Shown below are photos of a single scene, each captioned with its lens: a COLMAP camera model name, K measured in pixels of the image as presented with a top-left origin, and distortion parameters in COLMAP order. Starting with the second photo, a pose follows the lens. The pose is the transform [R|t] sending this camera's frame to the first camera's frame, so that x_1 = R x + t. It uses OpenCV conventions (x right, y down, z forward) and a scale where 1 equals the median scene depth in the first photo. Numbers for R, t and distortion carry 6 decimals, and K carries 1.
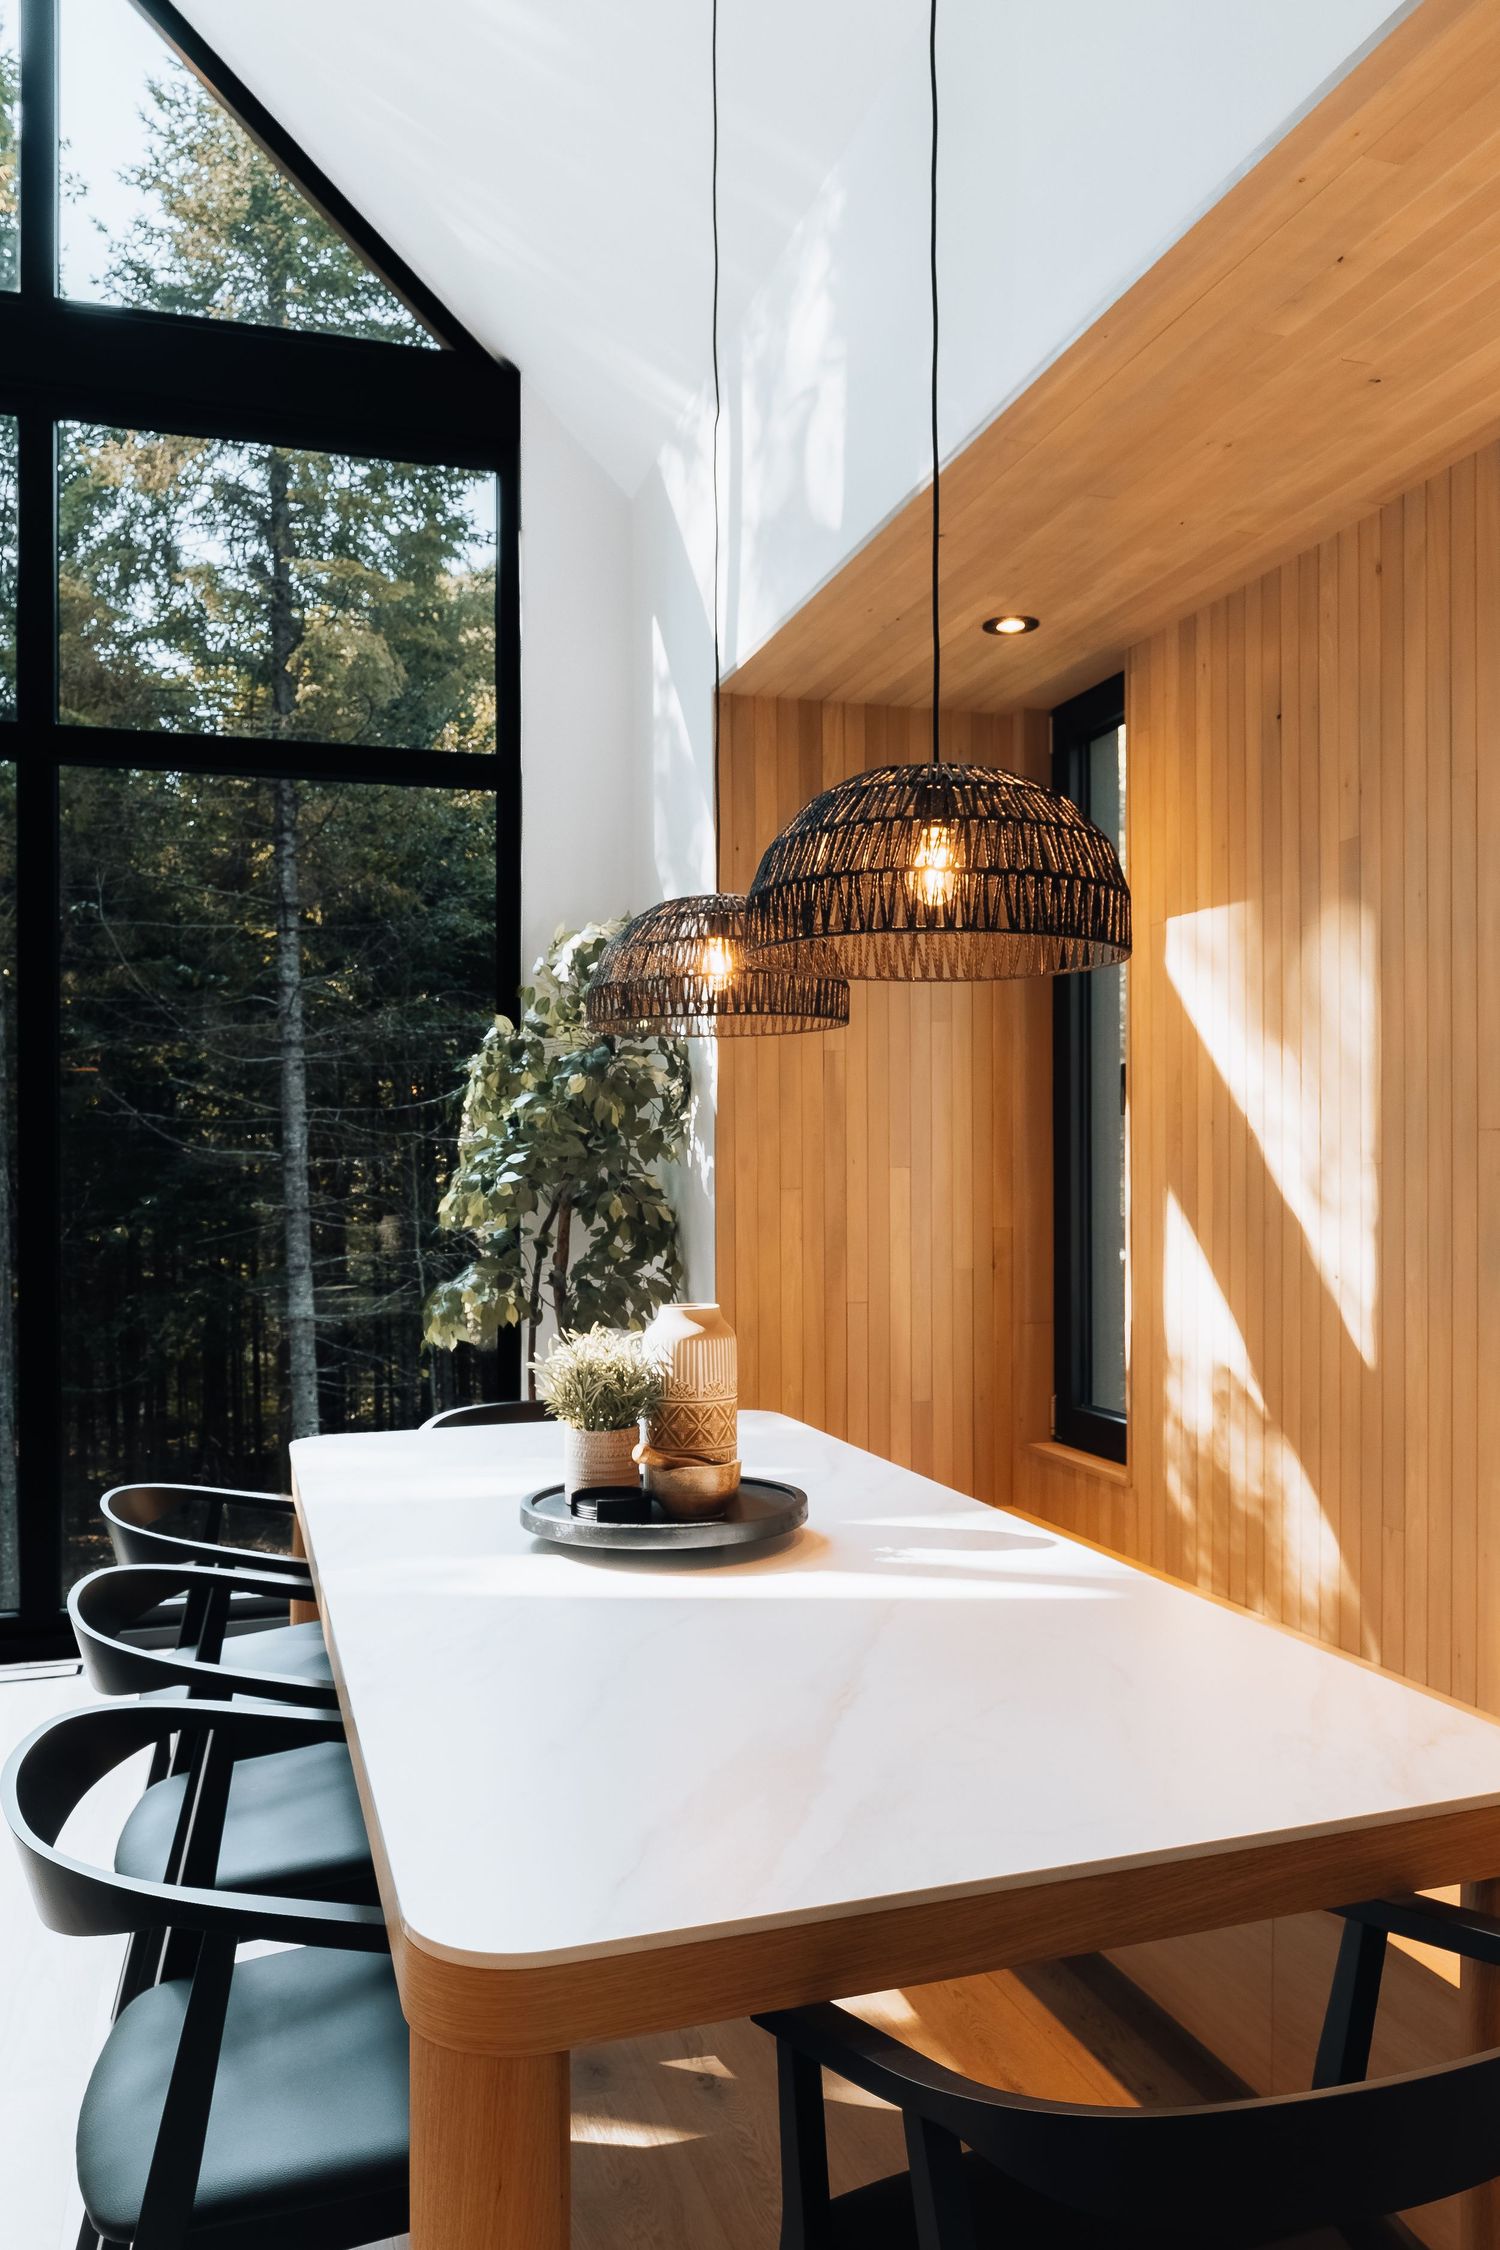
lens RADIAL K [[1607.5, 0, 751.9], [0, 1607.5, 1137.7], [0, 0, 1]] dist [0.004377, -0.029100]
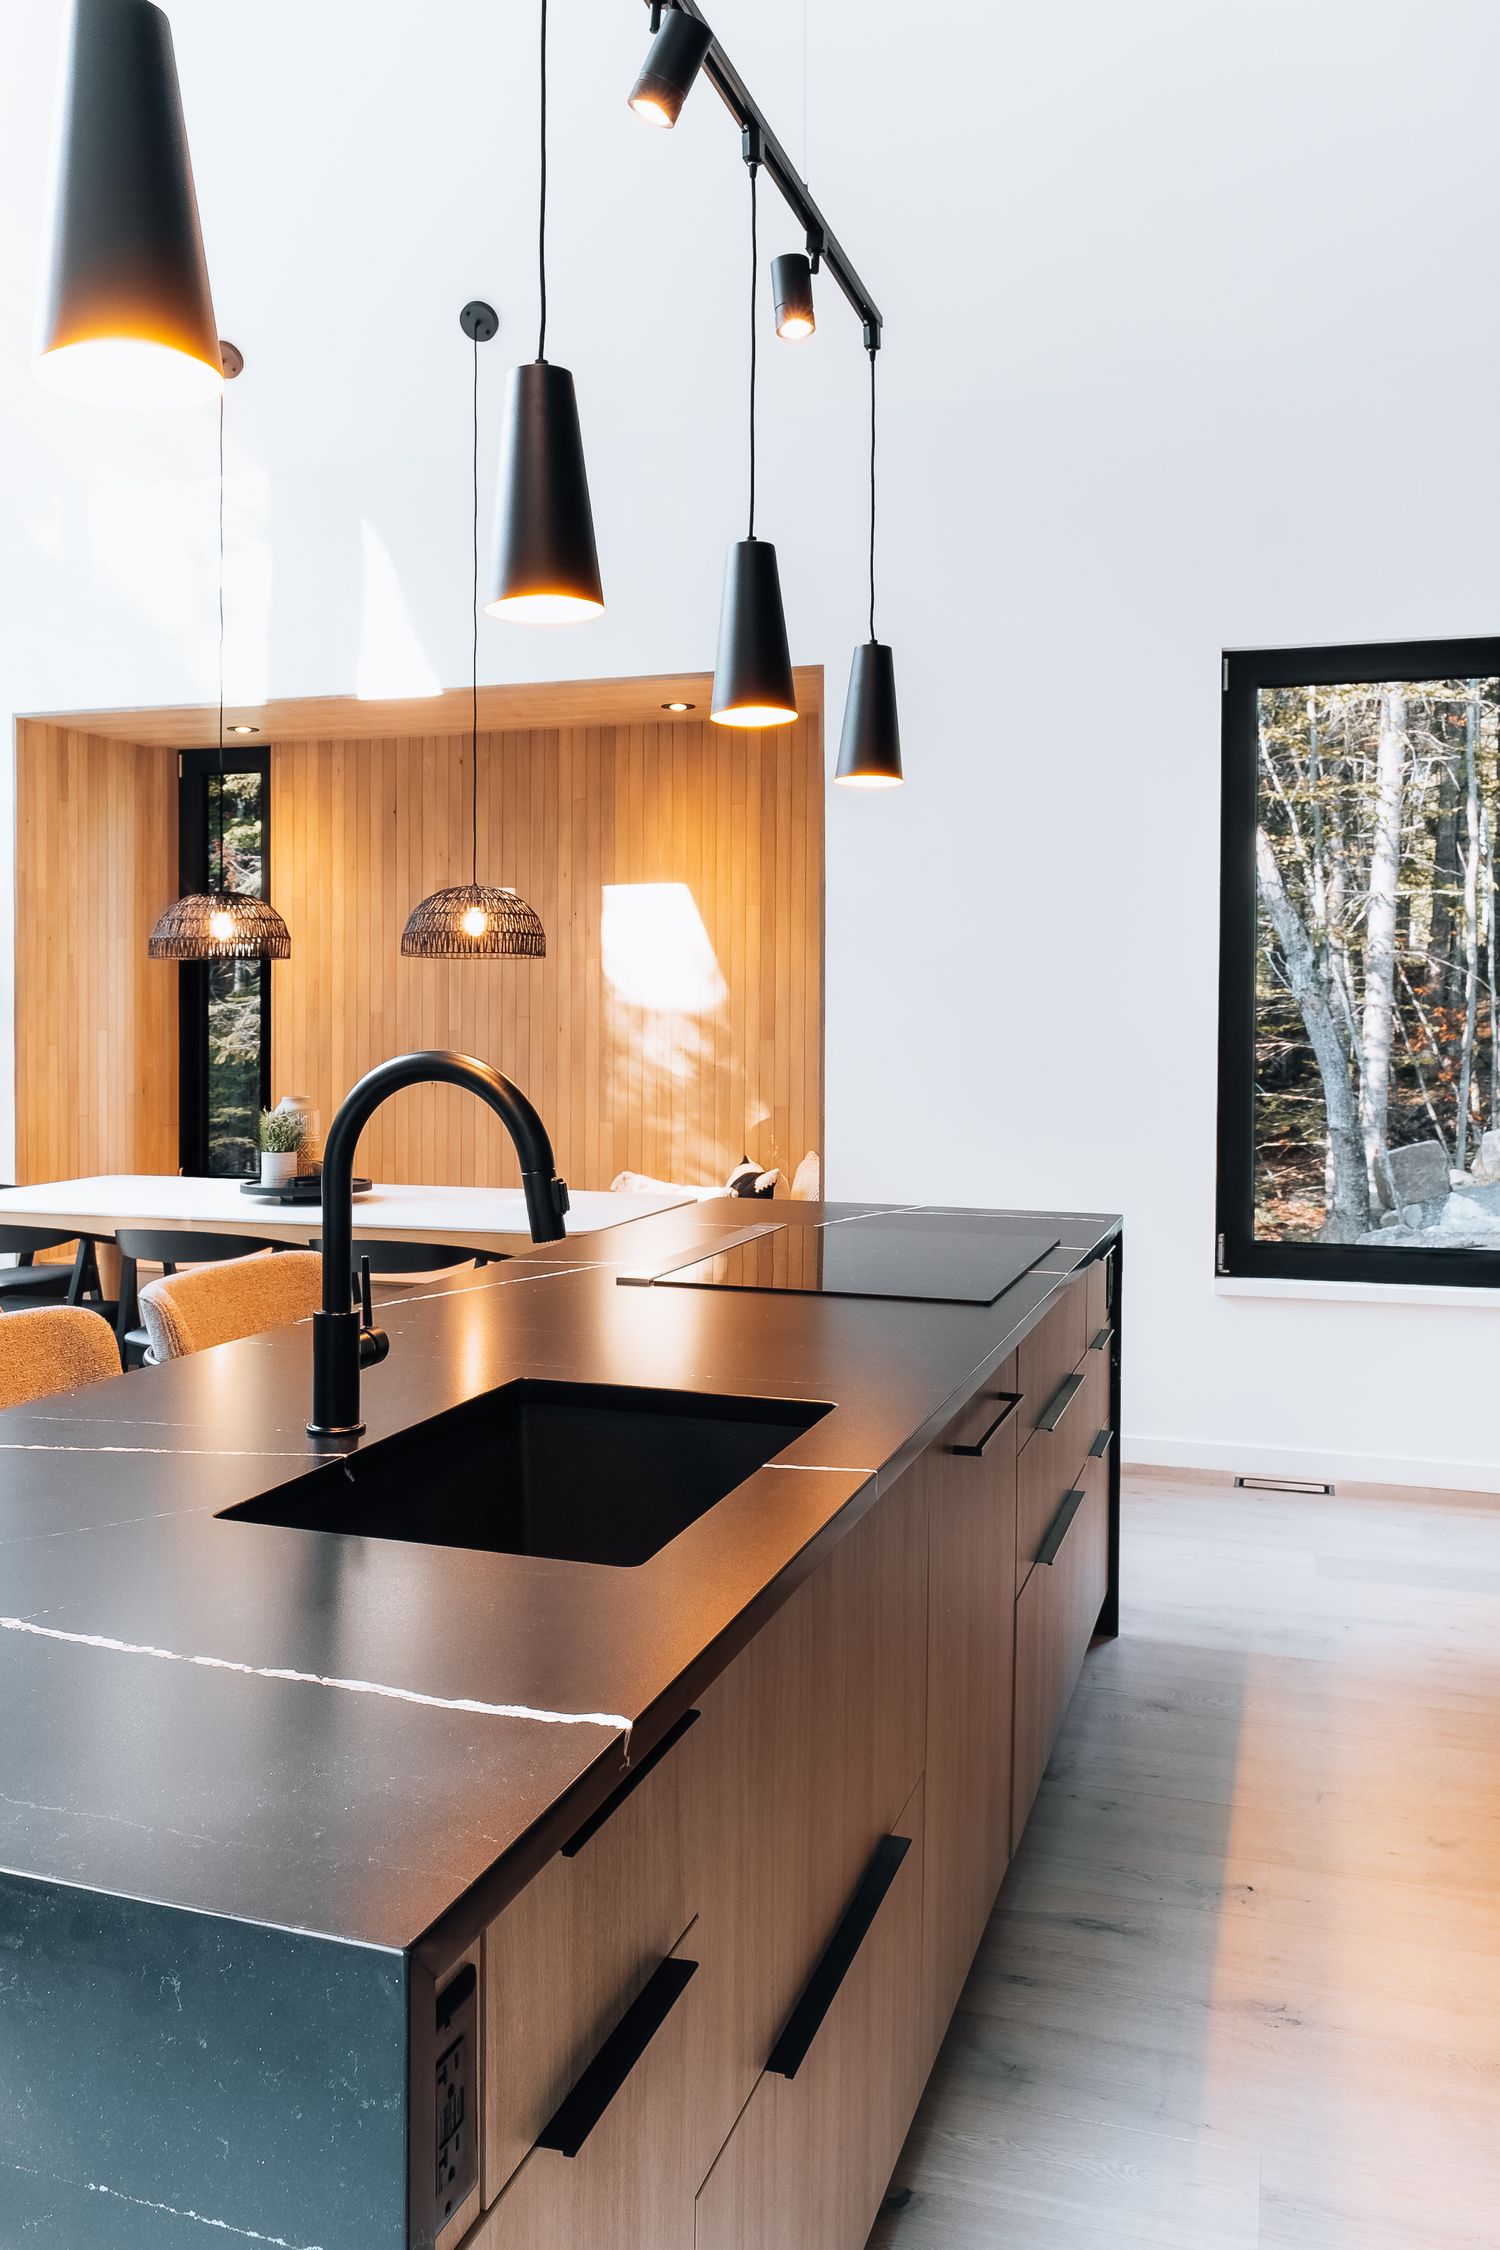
lens RADIAL K [[1607.5, 0, 750.0], [0, 1607.5, 1120.3], [0, 0, 1]] dist [0.004377, -0.029100]
pose [[0.621532, -0.037574, 0.782487, -0.780995], [-0.022578, 0.997575, 0.065837, -0.011998], [-0.783063, -0.058587, 0.619177, -0.498067]]
